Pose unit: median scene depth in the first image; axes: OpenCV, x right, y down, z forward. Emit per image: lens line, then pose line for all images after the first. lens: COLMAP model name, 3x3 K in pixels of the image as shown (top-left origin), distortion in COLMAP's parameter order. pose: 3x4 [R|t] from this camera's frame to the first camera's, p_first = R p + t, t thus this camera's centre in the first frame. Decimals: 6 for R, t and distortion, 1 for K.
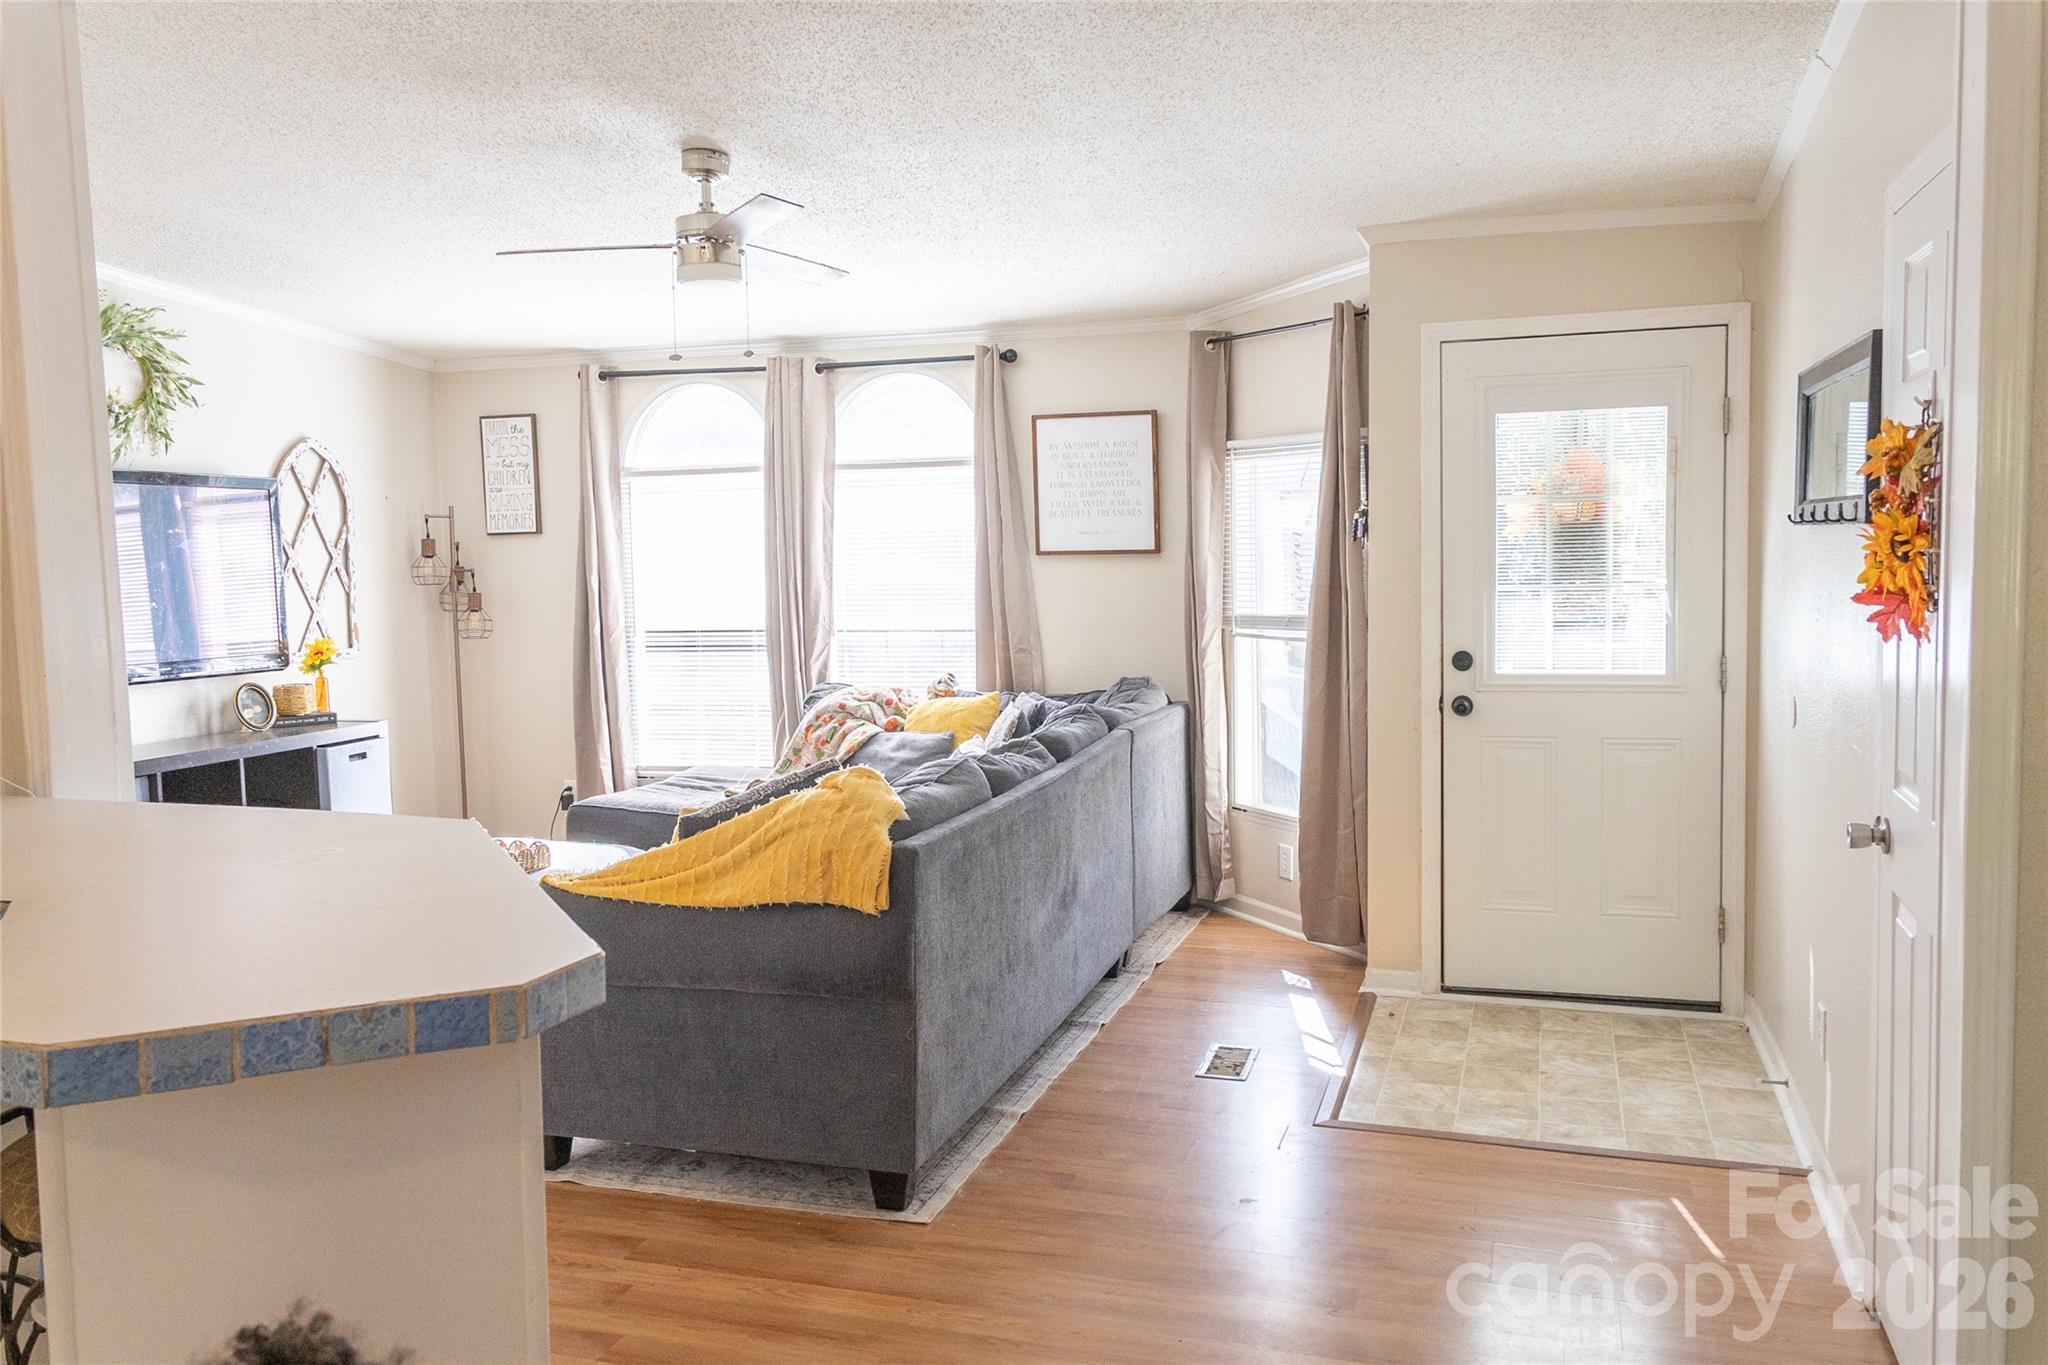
lens RADIAL K [[1641.6, 0, 1021.7], [0, 1641.6, 676.0], [0, 0, 1]] dist [0.000103, 0.051791]
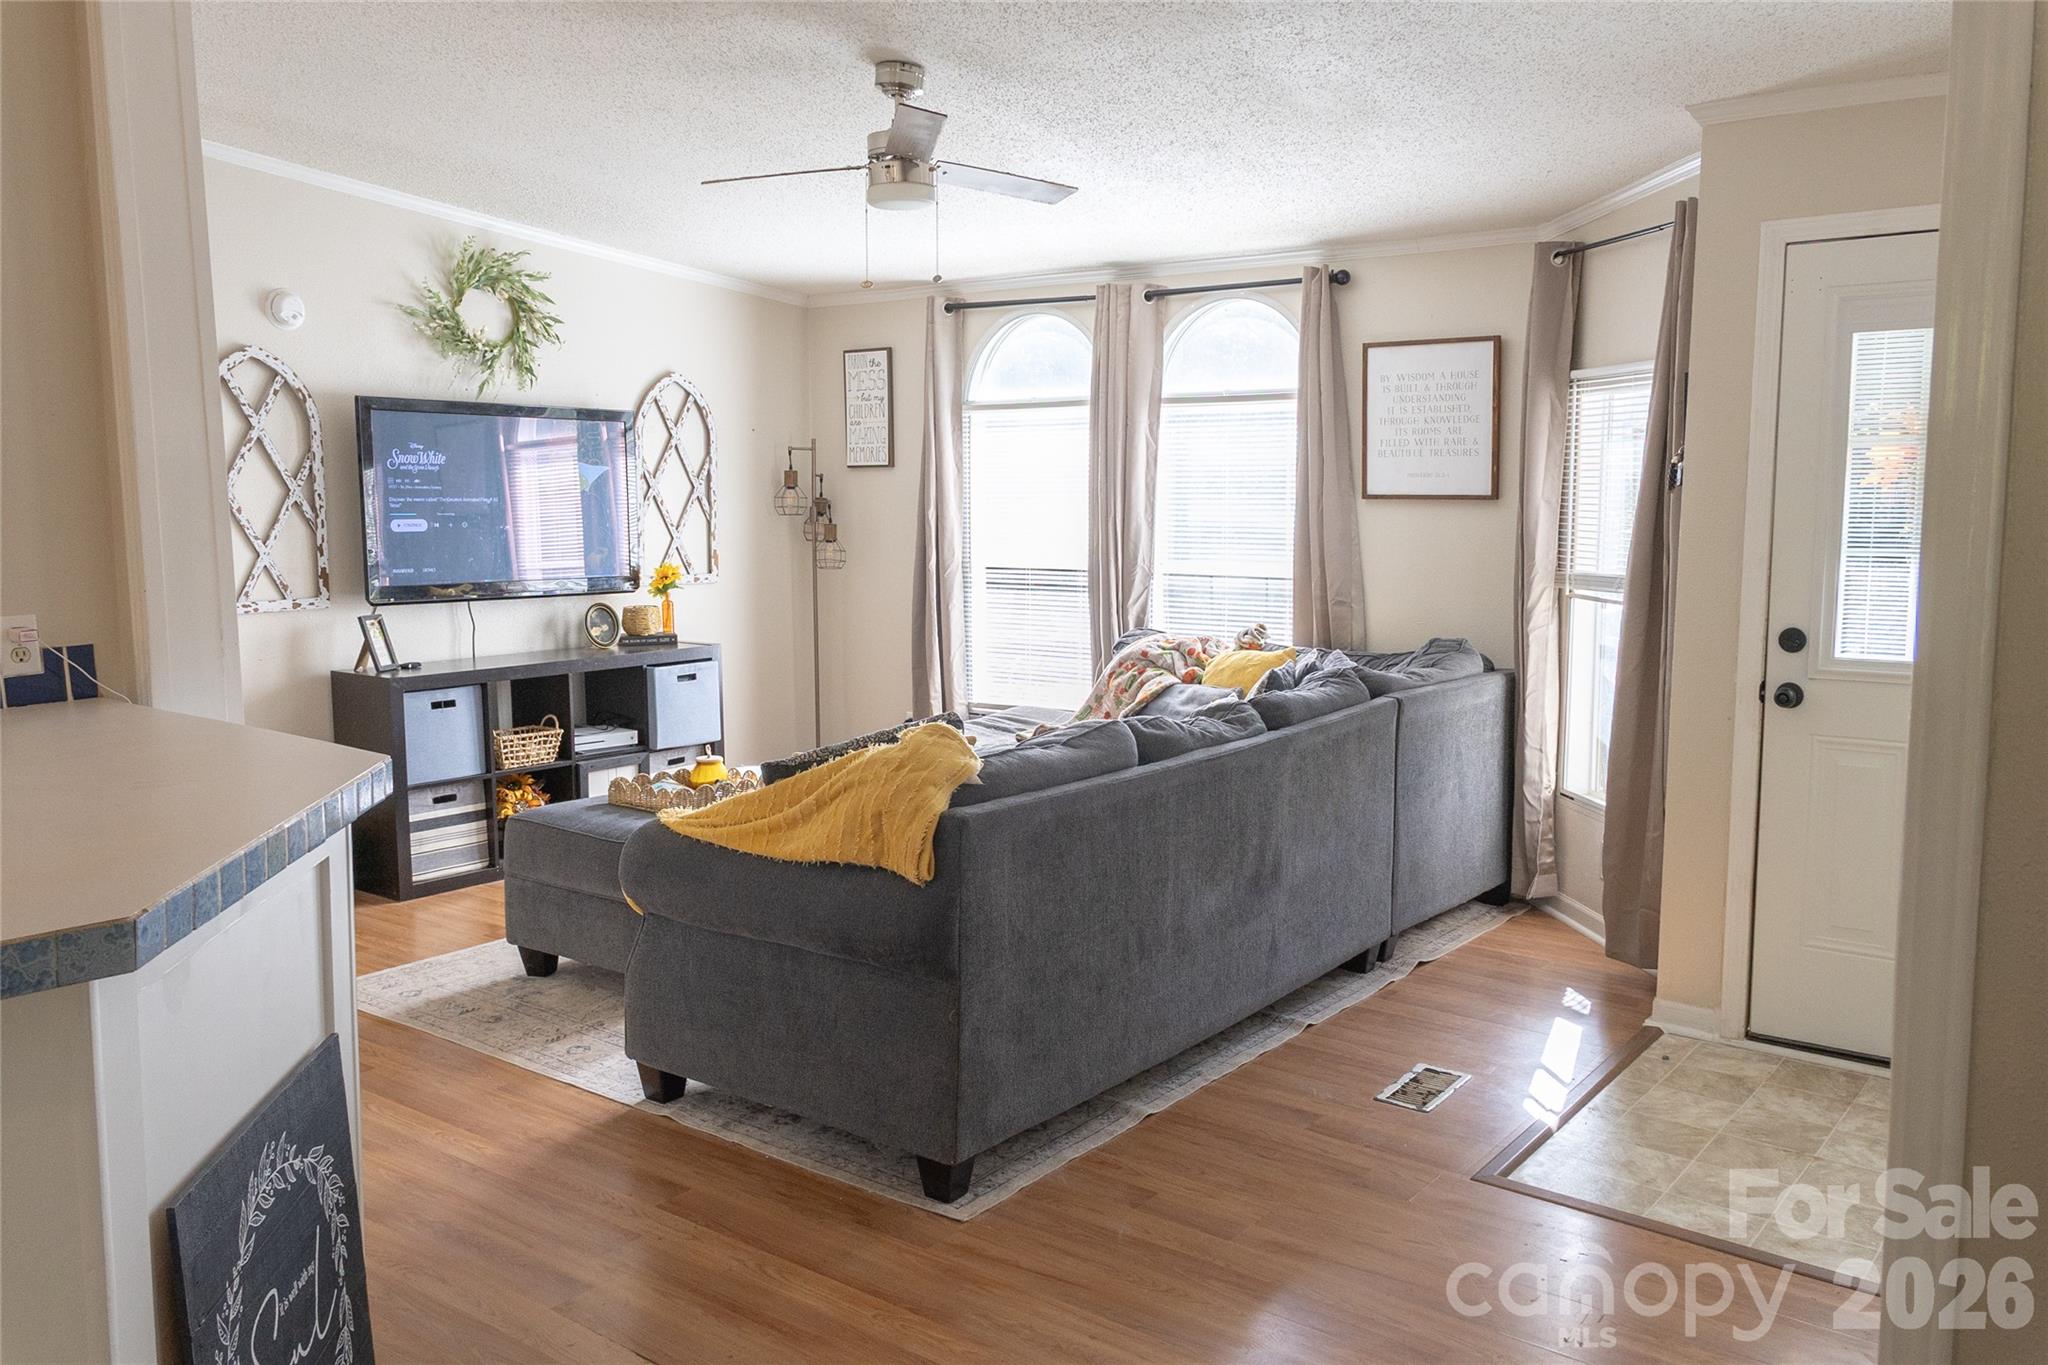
lens RADIAL K [[1641.6, 0, 1021.7], [0, 1641.6, 676.0], [0, 0, 1]] dist [0.000103, 0.051791]
pose [[0.940527, 0.057571, -0.334805, 0.151651], [-0.044809, 0.997949, 0.045725, -0.009548], [0.336751, -0.028003, 0.941177, 0.086025]]
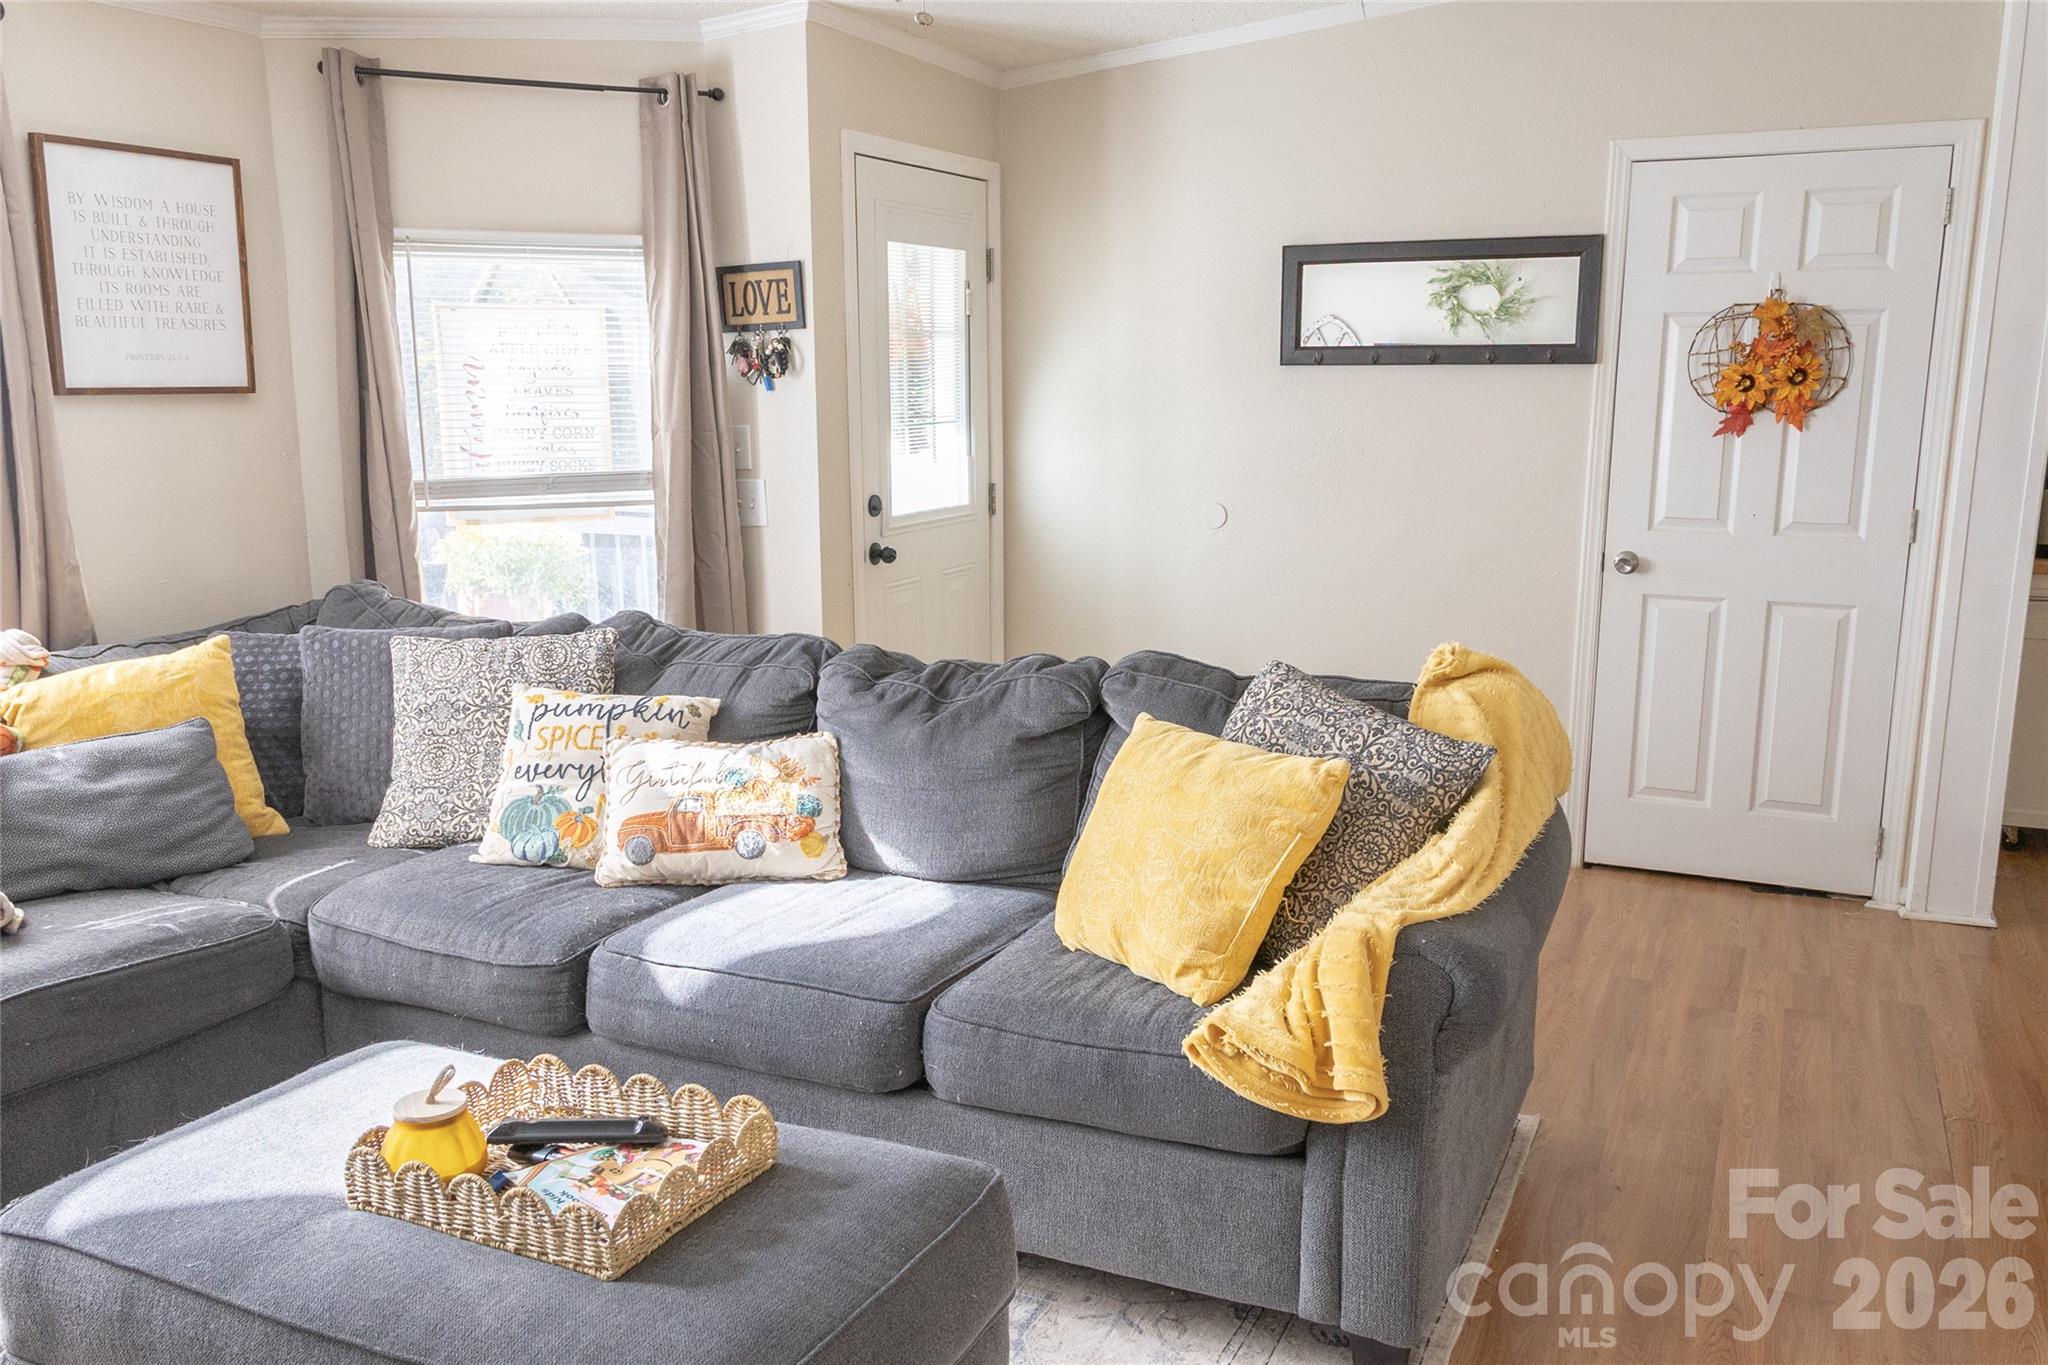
lens RADIAL K [[1641.6, 0, 1021.7], [0, 1641.6, 676.0], [0, 0, 1]] dist [0.000103, 0.051791]
pose [[0.147374, -0.169586, 0.974434, -0.538904], [0.079489, 0.984035, 0.159235, -0.046624], [-0.985882, 0.053990, 0.158501, 0.640718]]
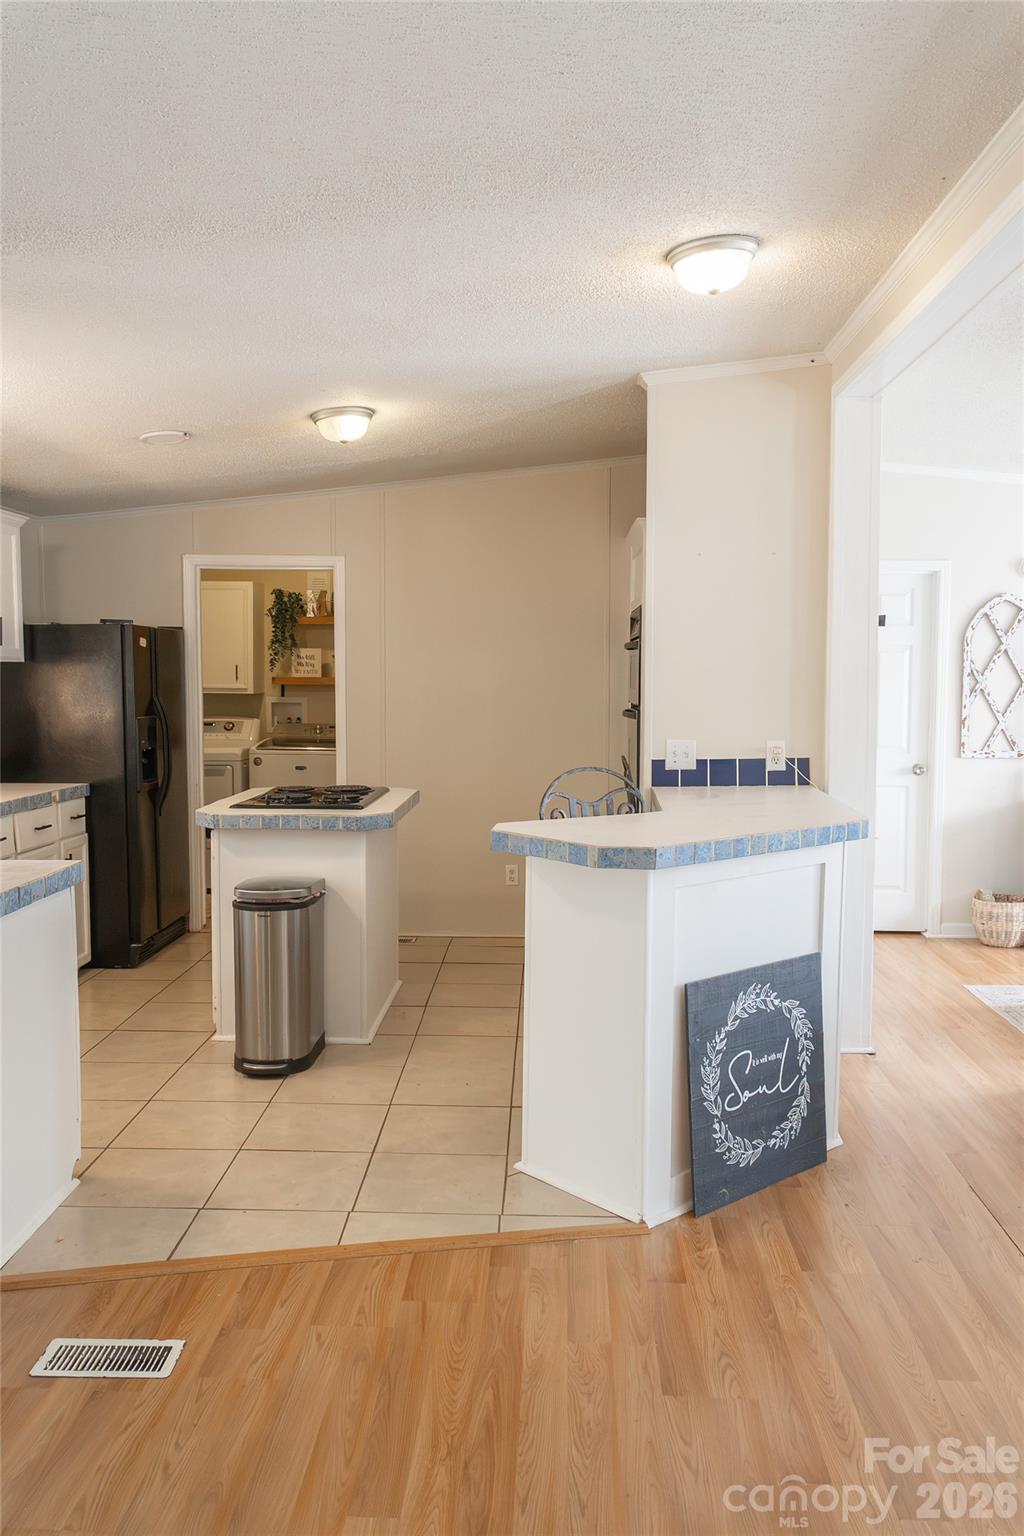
lens RADIAL K [[1231.2, 0, 515.2], [0, 1231.2, 770.0], [0, 0, 1]] dist [0.000103, 0.051791]
pose [[0.260099, 0.090139, -0.961365, 0.832758], [-0.087010, 0.993771, 0.069637, -0.018026], [0.961654, 0.065536, 0.266322, 0.126542]]
